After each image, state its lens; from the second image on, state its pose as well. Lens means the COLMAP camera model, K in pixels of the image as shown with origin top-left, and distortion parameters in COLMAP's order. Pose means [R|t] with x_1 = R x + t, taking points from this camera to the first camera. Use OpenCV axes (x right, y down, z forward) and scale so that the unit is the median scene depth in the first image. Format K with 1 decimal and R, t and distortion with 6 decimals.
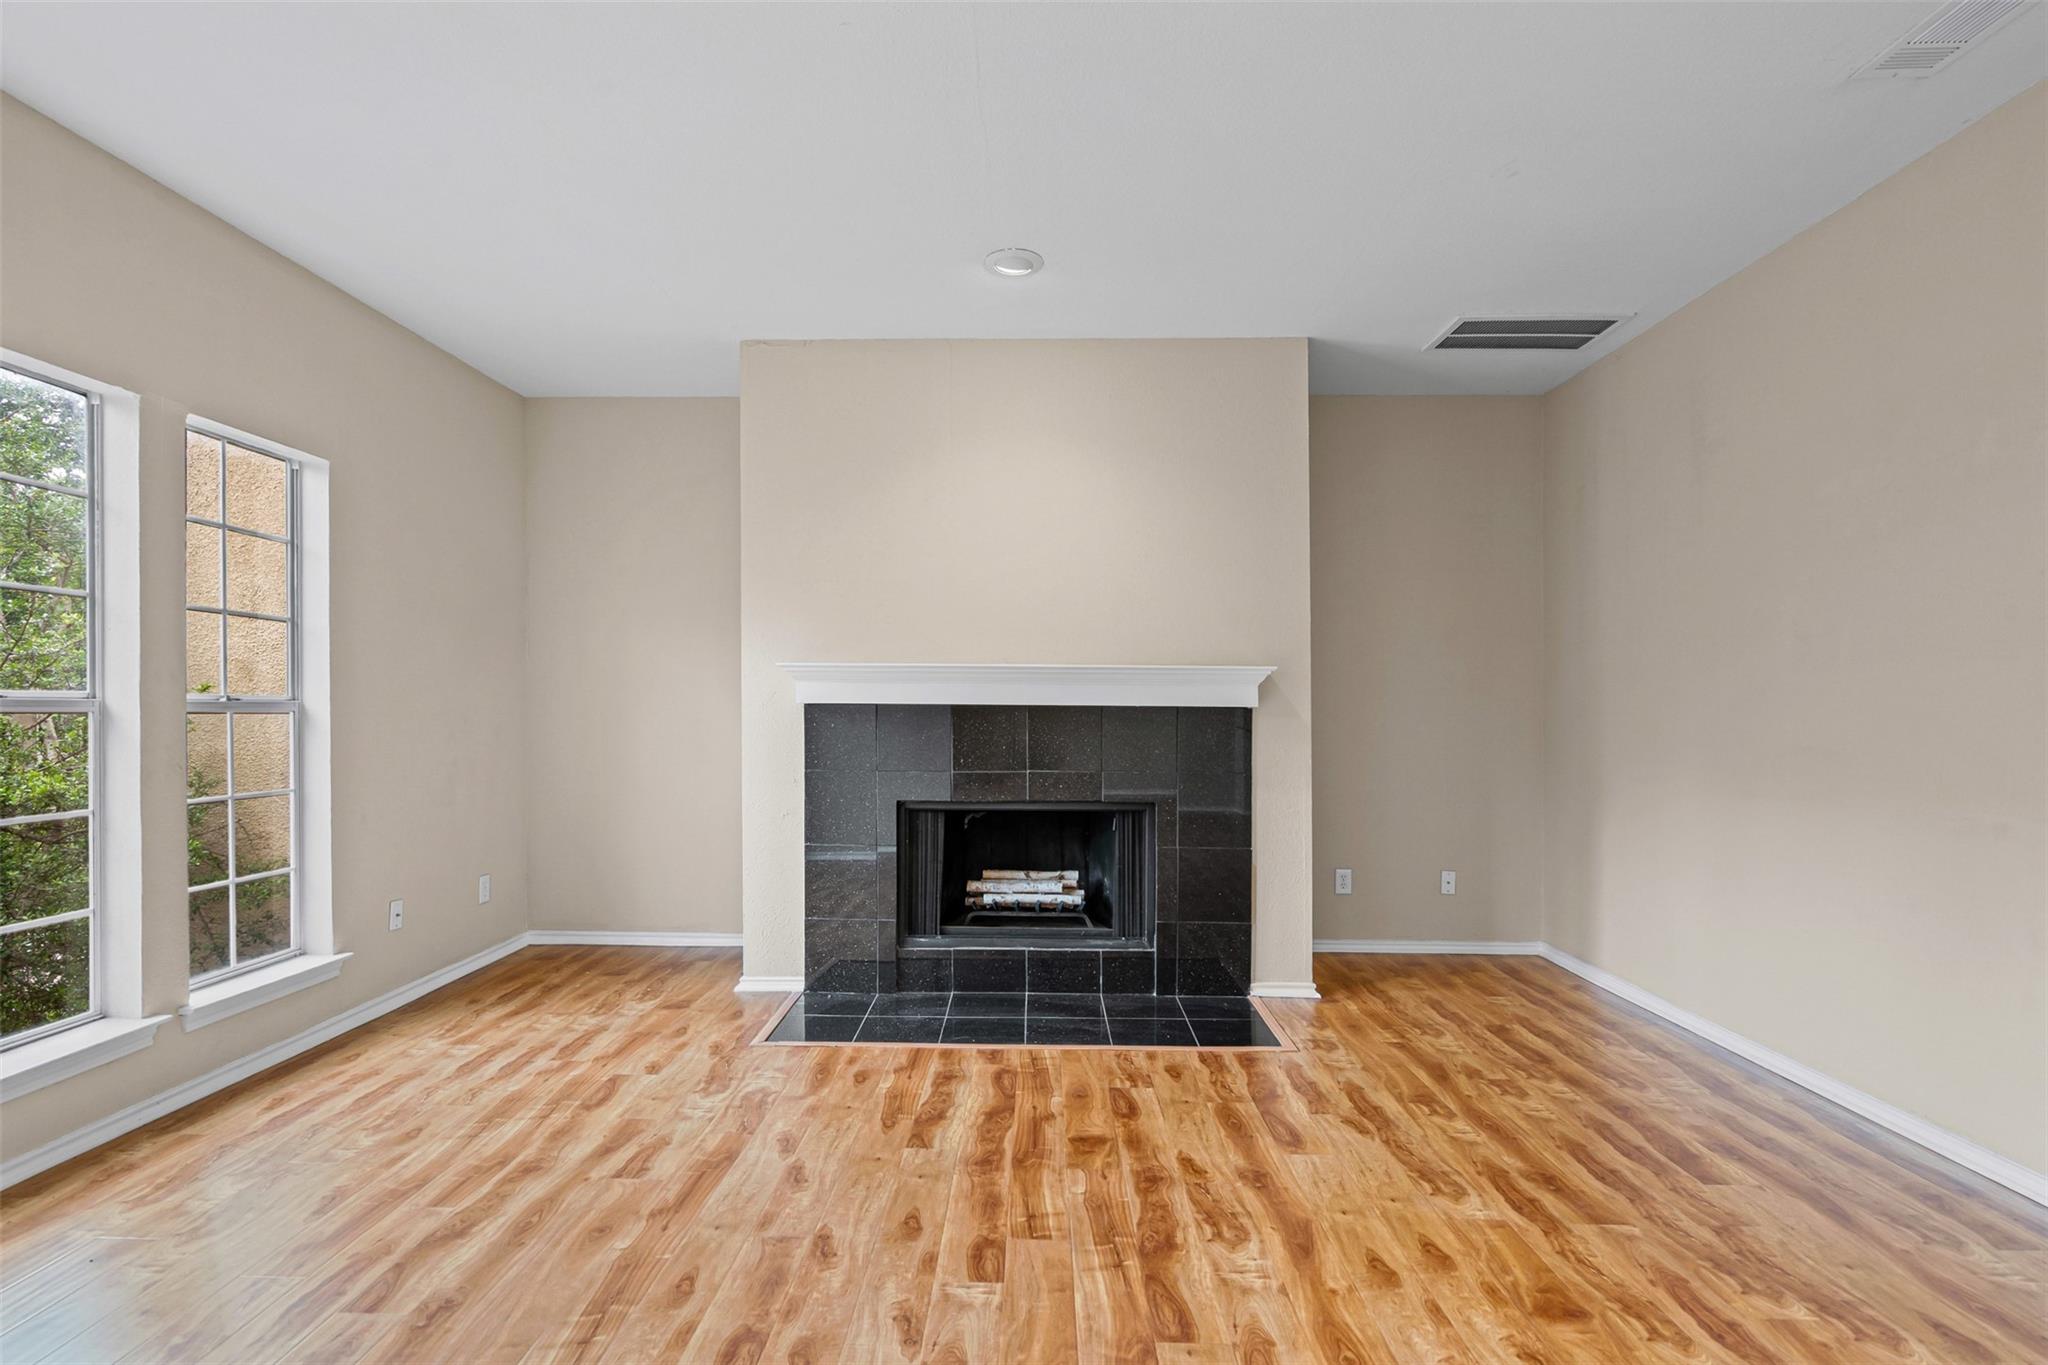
lens RADIAL K [[940.5, 0, 1024.0], [0, 940.5, 708.1], [0, 0, 1]] dist [0.006555, 0.001089]
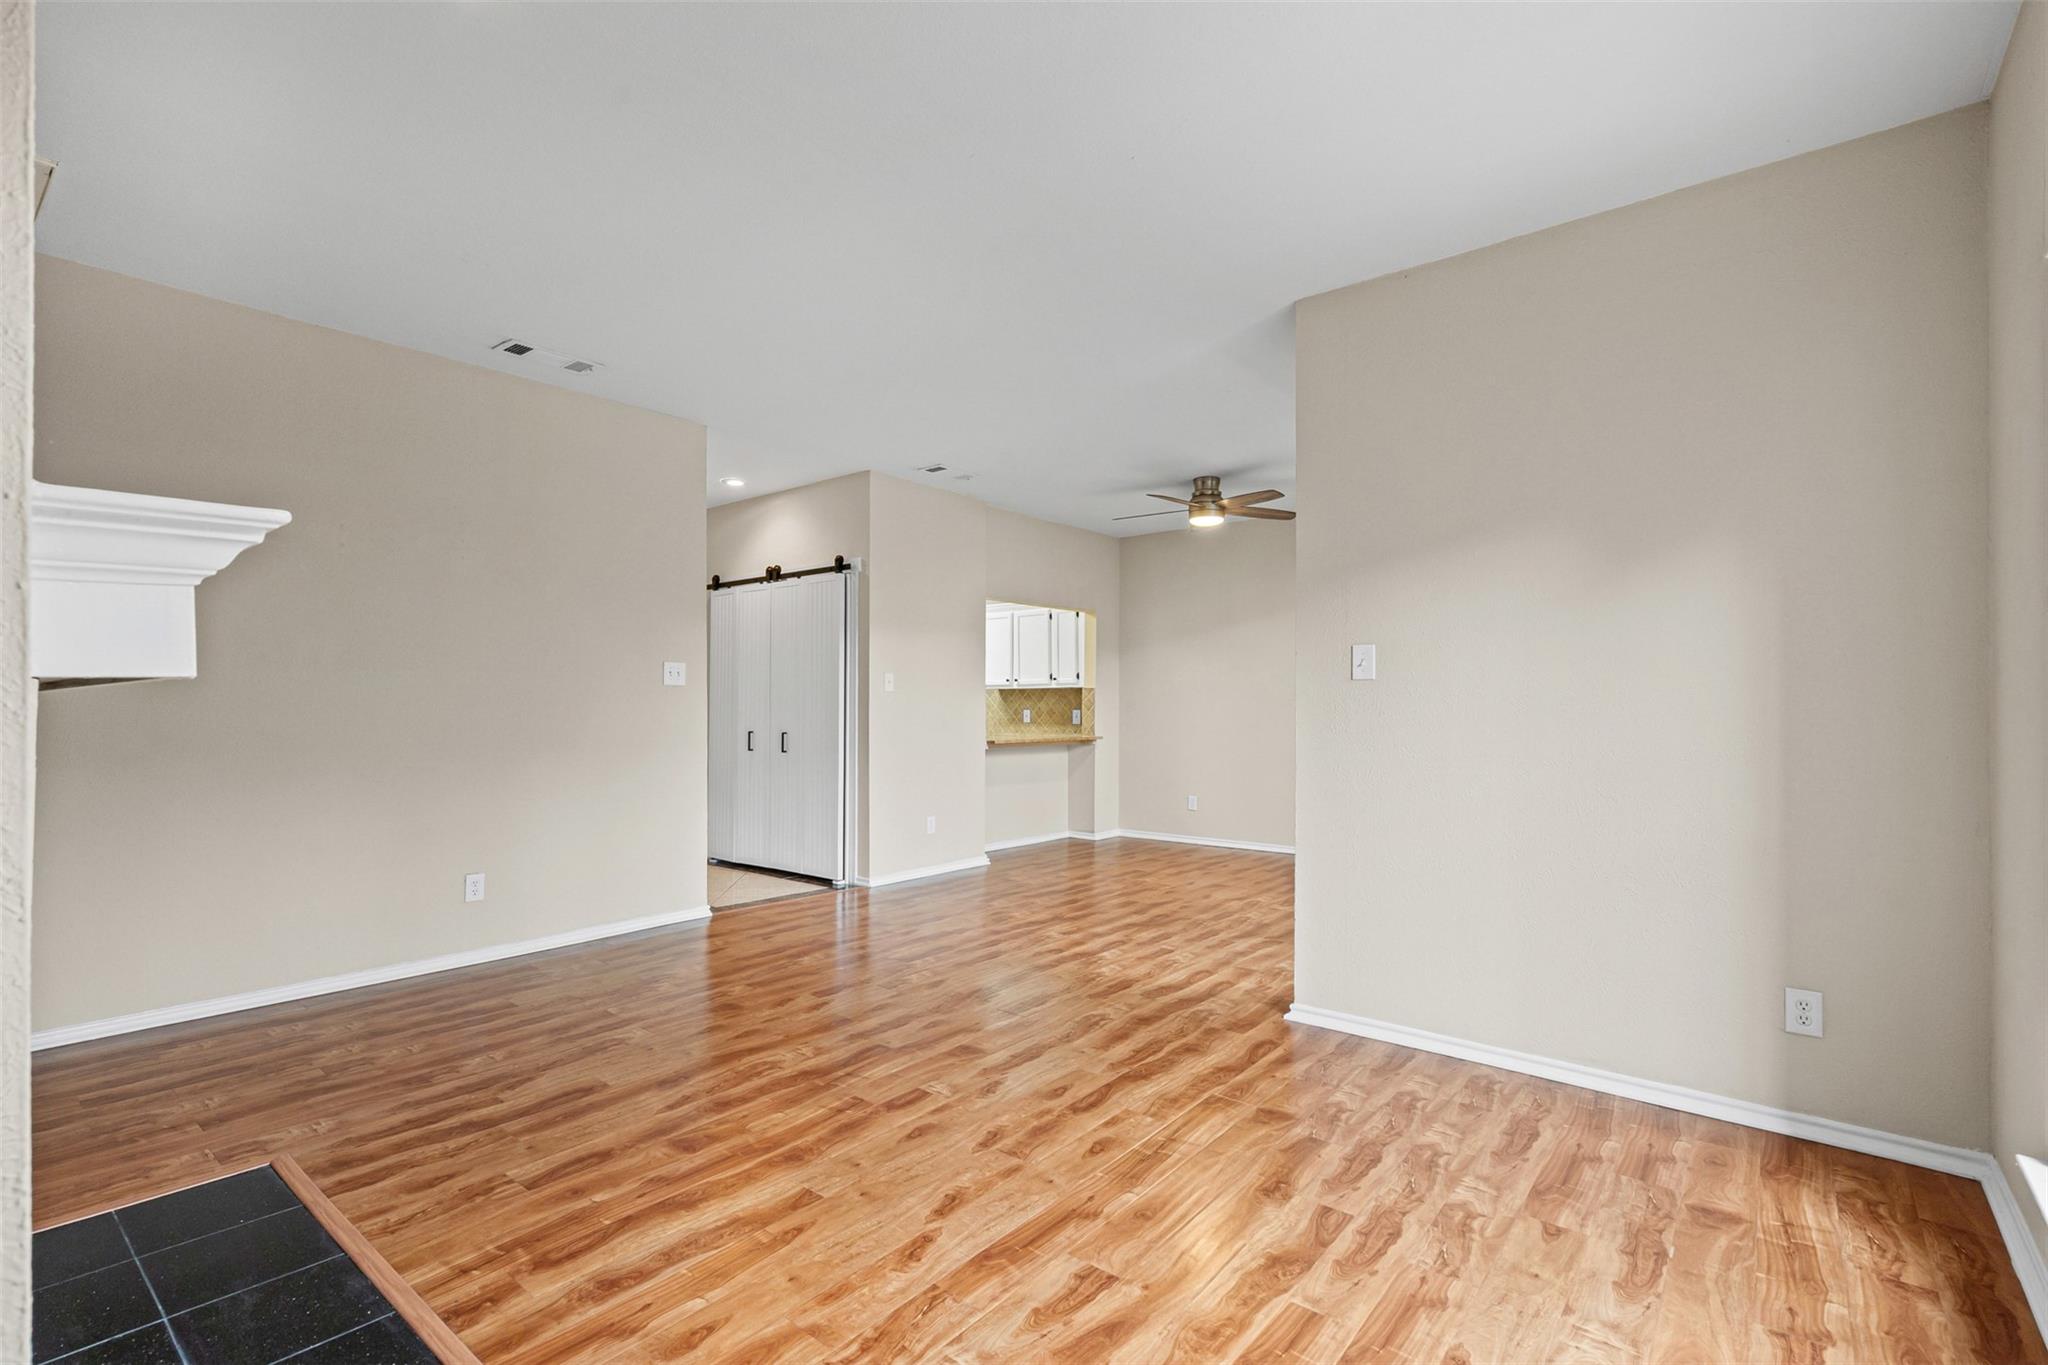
lens RADIAL K [[940.5, 0, 1018.9], [0, 940.5, 700.4], [0, 0, 1]] dist [0.006555, 0.001089]
pose [[-0.784125, -0.002836, 0.620597, -0.720394], [-0.007362, 0.999962, -0.004732, 0.004235], [-0.620560, -0.008279, -0.784115, 1.399081]]
